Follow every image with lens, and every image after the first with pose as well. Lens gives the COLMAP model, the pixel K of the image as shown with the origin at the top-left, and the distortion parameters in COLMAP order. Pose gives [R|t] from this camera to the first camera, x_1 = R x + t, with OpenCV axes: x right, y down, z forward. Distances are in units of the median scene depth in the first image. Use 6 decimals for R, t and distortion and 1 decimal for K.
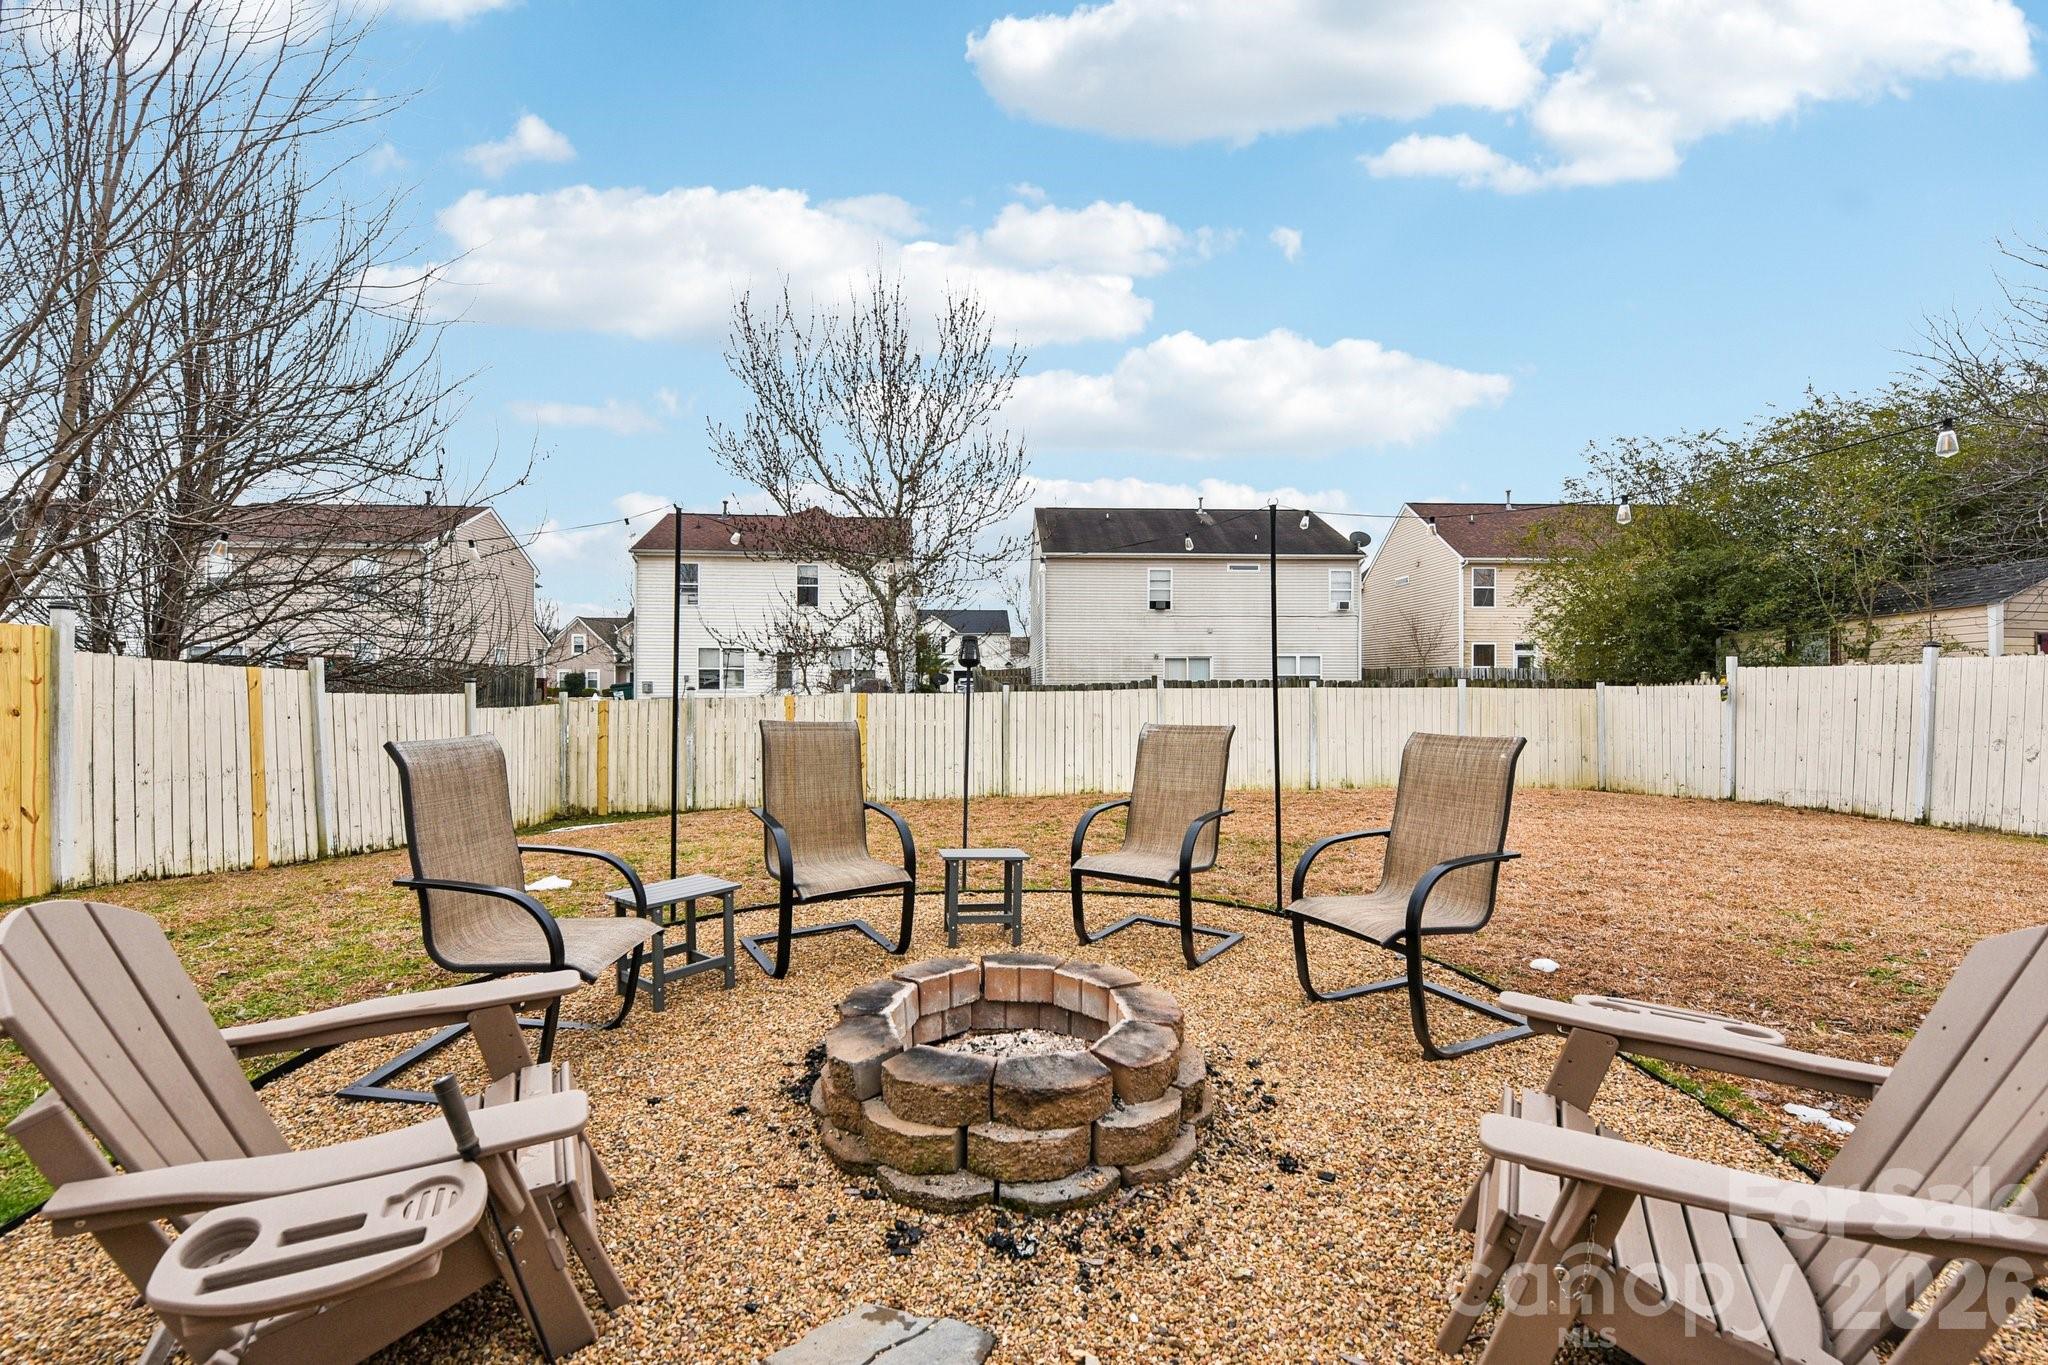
lens RADIAL K [[828.9, 0, 1024.3], [0, 828.9, 675.6], [0, 0, 1]] dist [-0.019453, -0.000332]
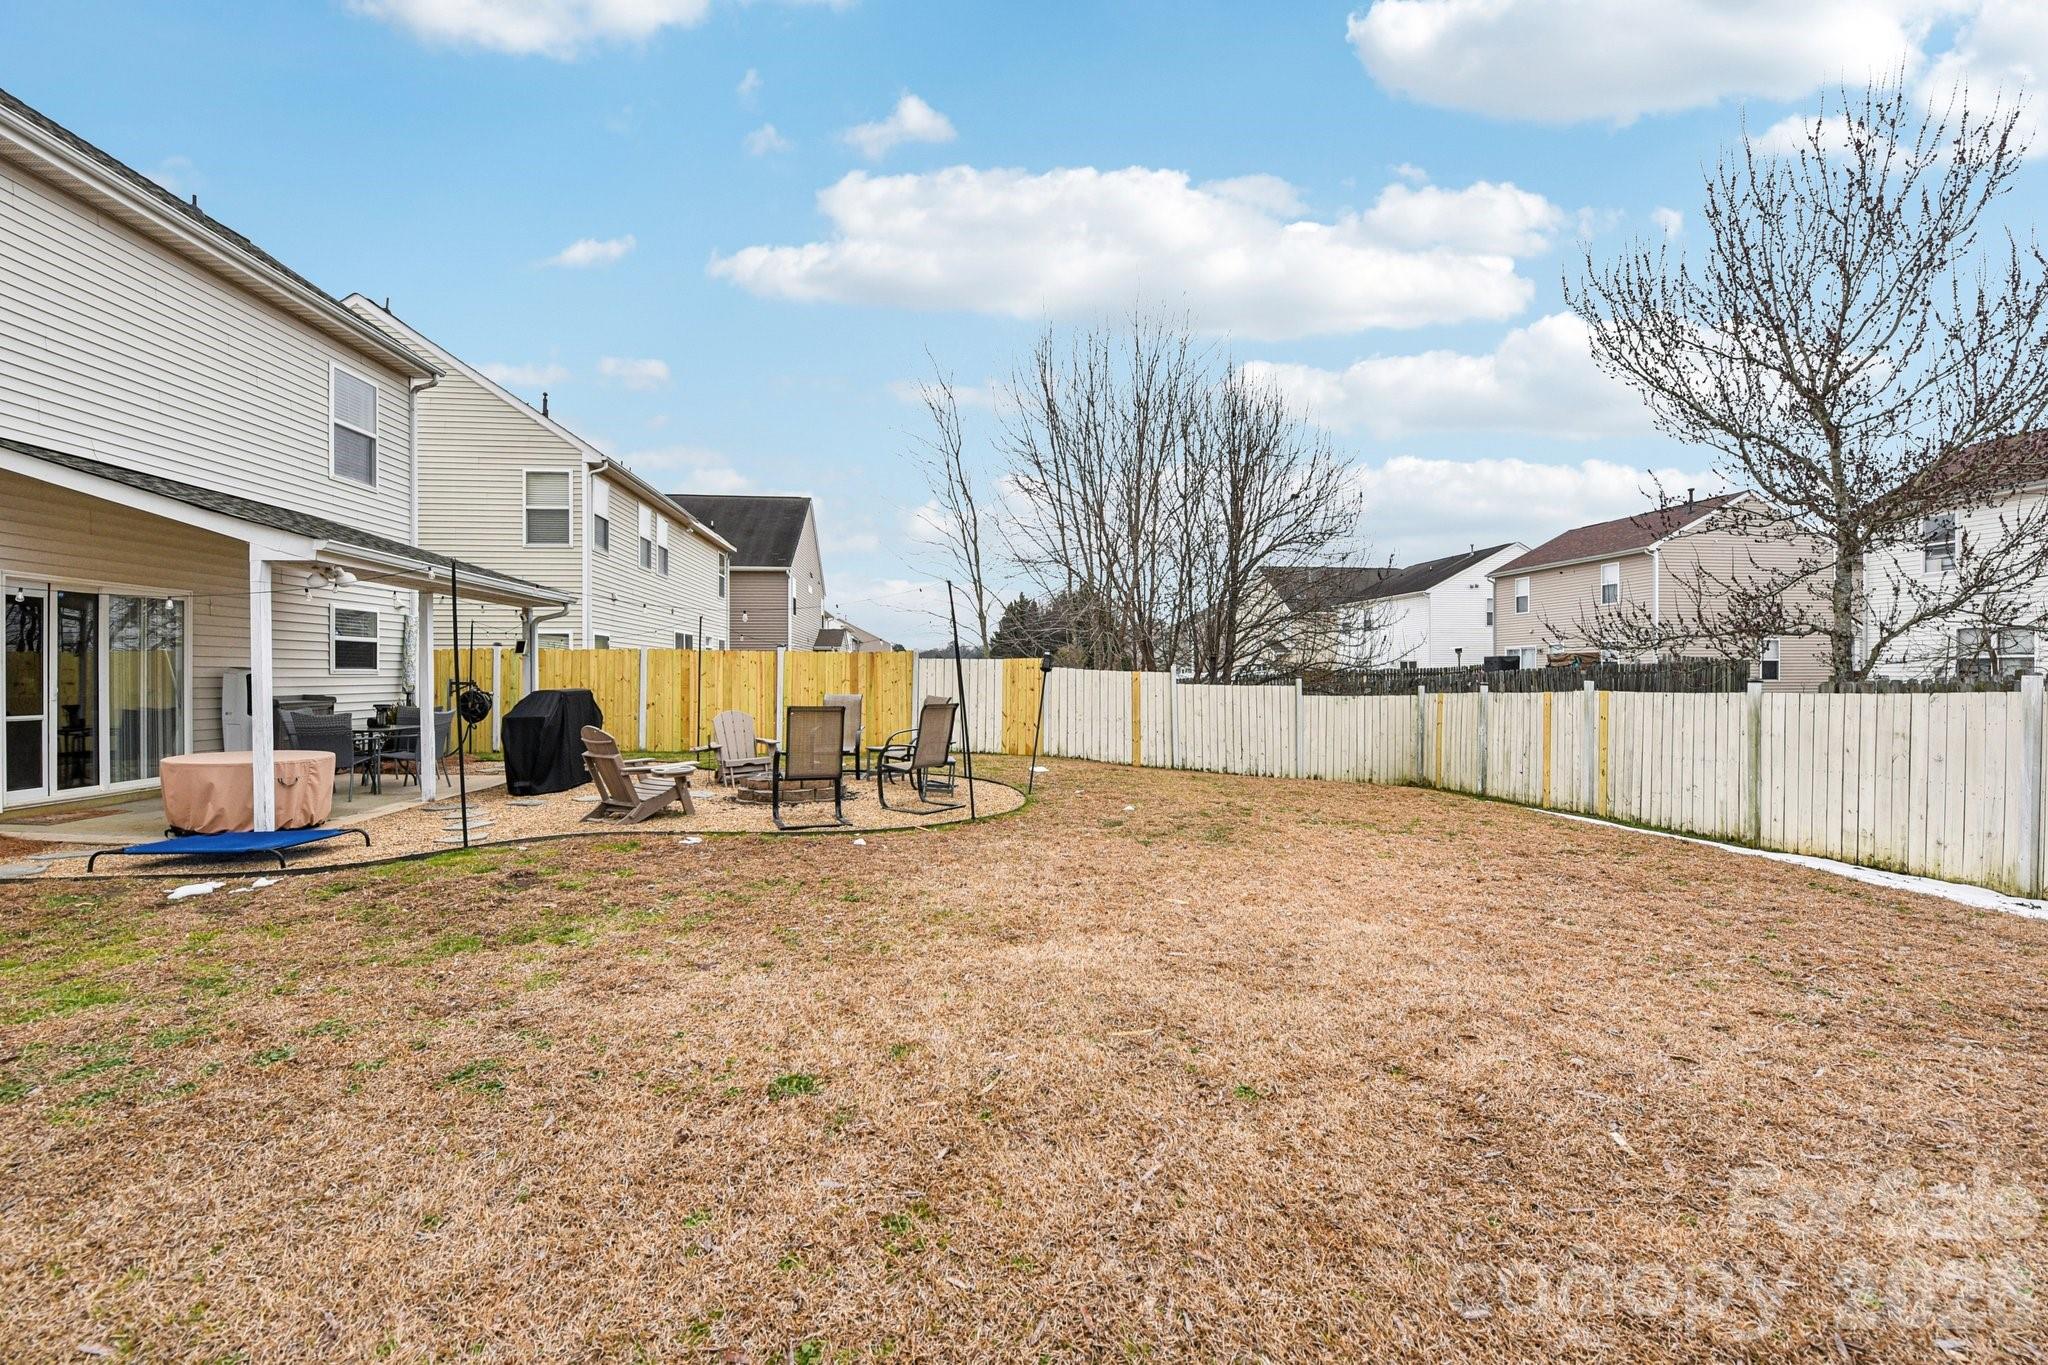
lens RADIAL K [[833.8, 0, 1029.5], [0, 833.8, 679.9], [0, 0, 1]] dist [-0.020532, 0.000219]
pose [[0.028167, 0.003364, -0.999598, 0.662351], [0.007314, 0.999967, 0.003571, 0.000917], [0.999576, -0.007412, 0.028141, 0.356970]]
